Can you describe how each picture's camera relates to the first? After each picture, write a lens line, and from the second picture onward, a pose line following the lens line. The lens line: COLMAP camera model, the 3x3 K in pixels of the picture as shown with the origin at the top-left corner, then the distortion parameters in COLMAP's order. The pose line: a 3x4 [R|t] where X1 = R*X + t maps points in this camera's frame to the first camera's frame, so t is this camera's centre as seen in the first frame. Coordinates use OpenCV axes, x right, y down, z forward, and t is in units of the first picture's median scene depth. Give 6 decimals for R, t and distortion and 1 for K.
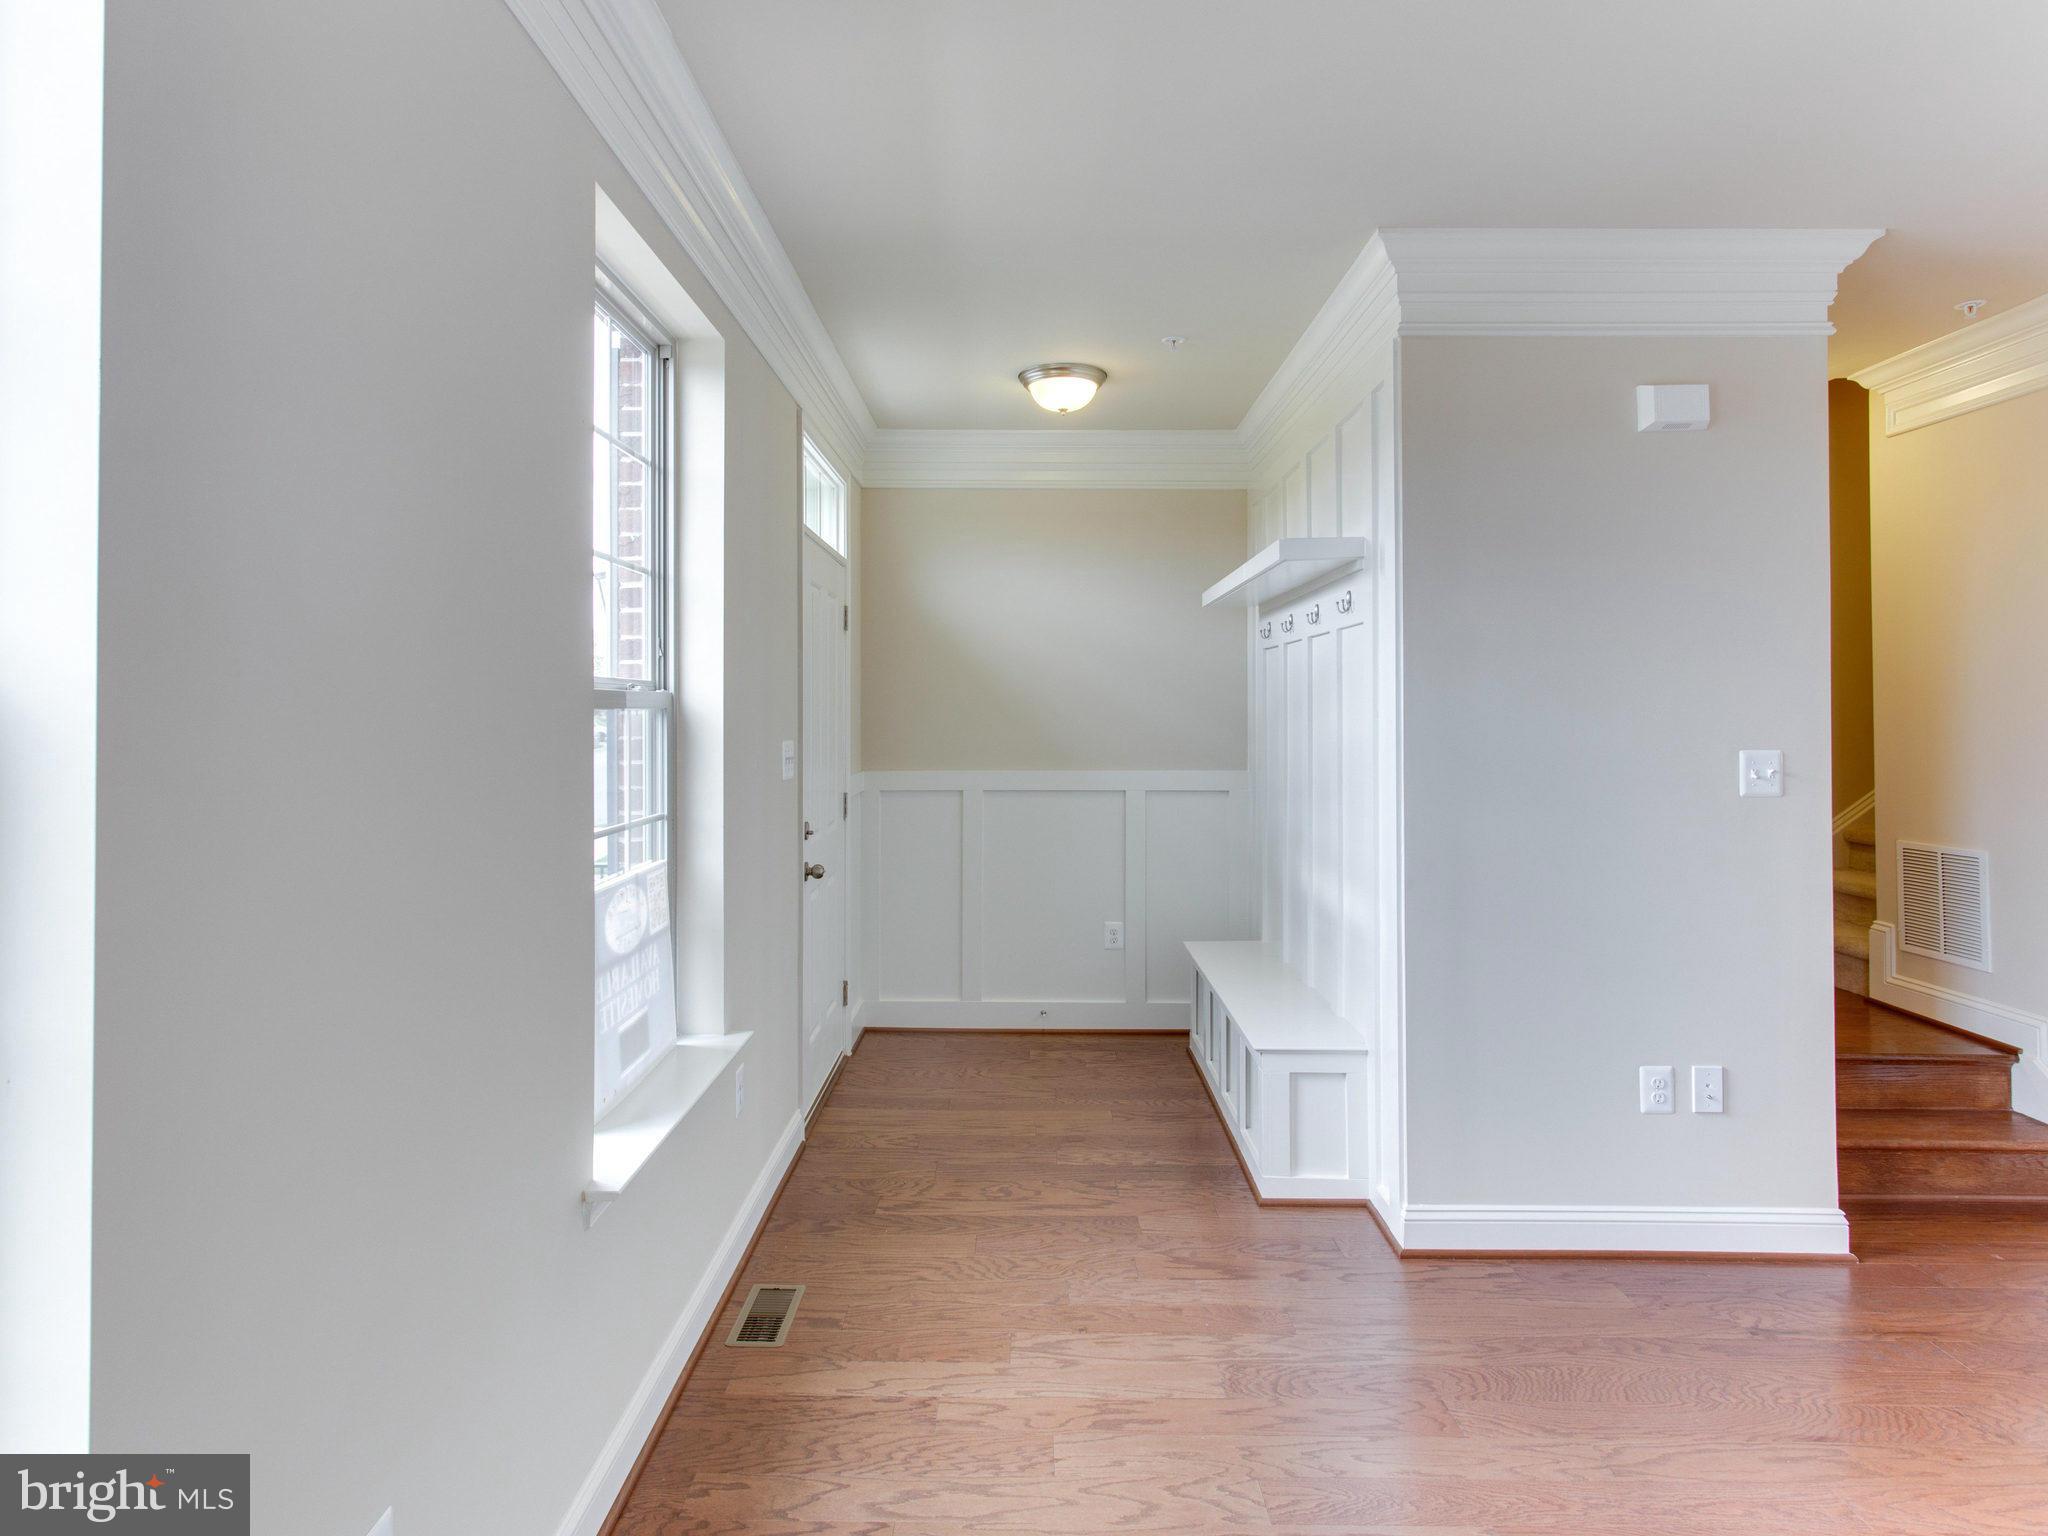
lens RADIAL K [[1145.6, 0, 1009.0], [0, 1145.6, 692.5], [0, 0, 1]] dist [-0.001989, 0.002105]
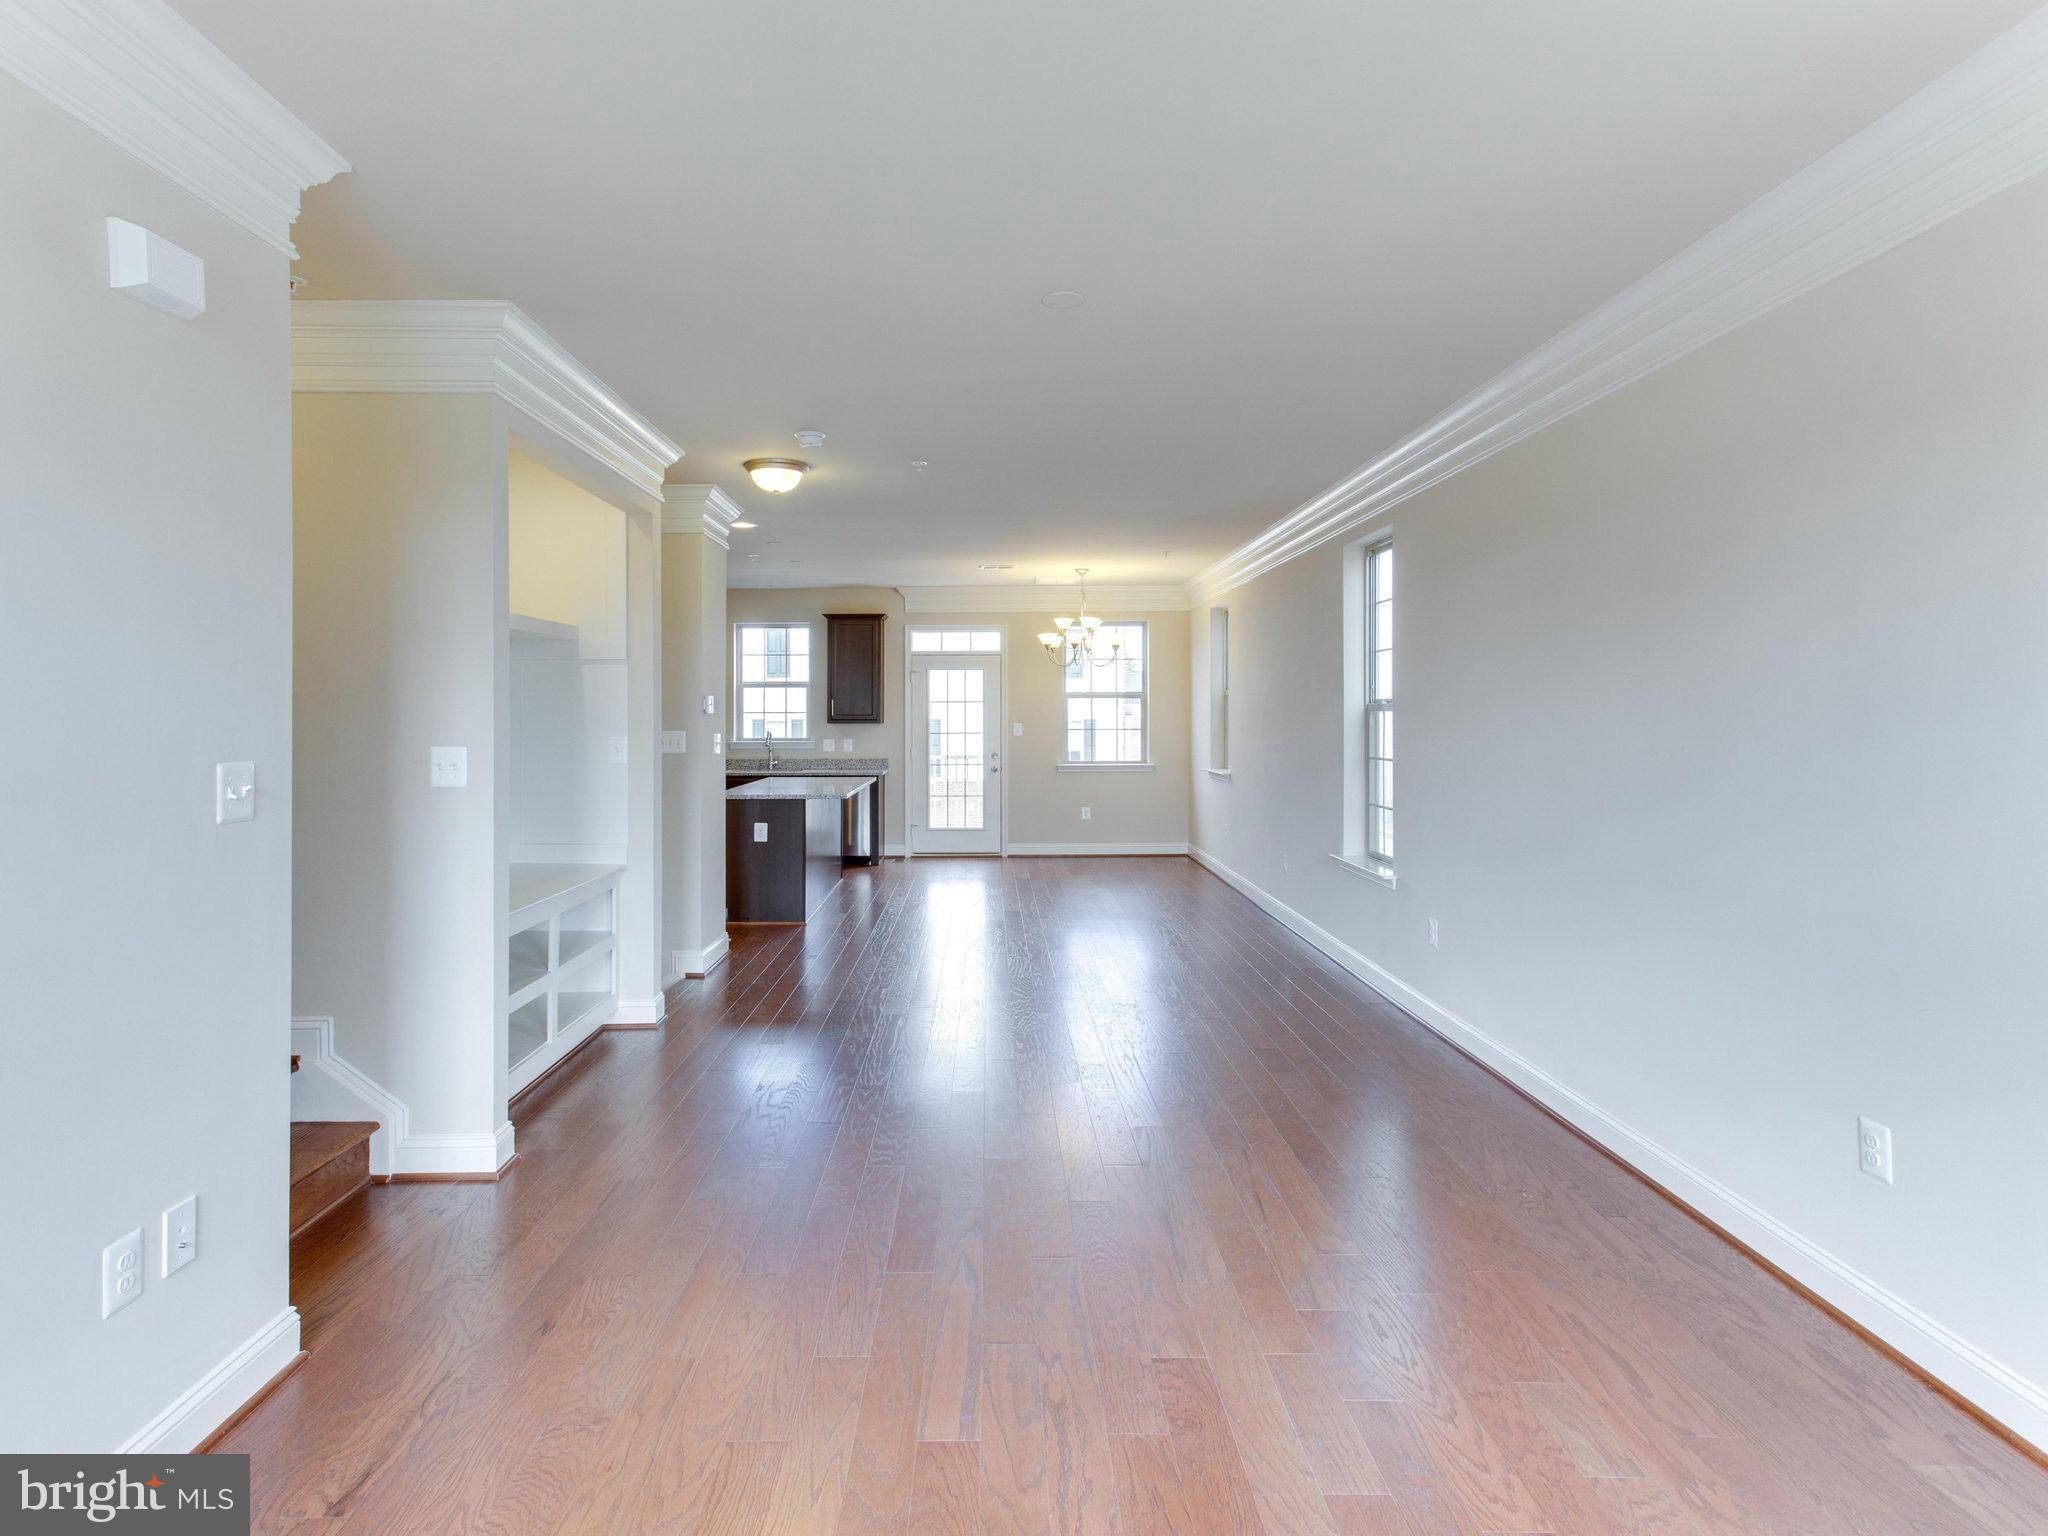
lens RADIAL K [[1122.1, 0, 980.4], [0, 1122.1, 710.1], [0, 0, 1]] dist [0.022146, 0.001398]
pose [[-0.007010, 0.003575, 0.999969, -0.111023], [-0.015168, 0.999878, -0.003681, 0.010902], [-0.999860, -0.015194, -0.006955, 0.504520]]
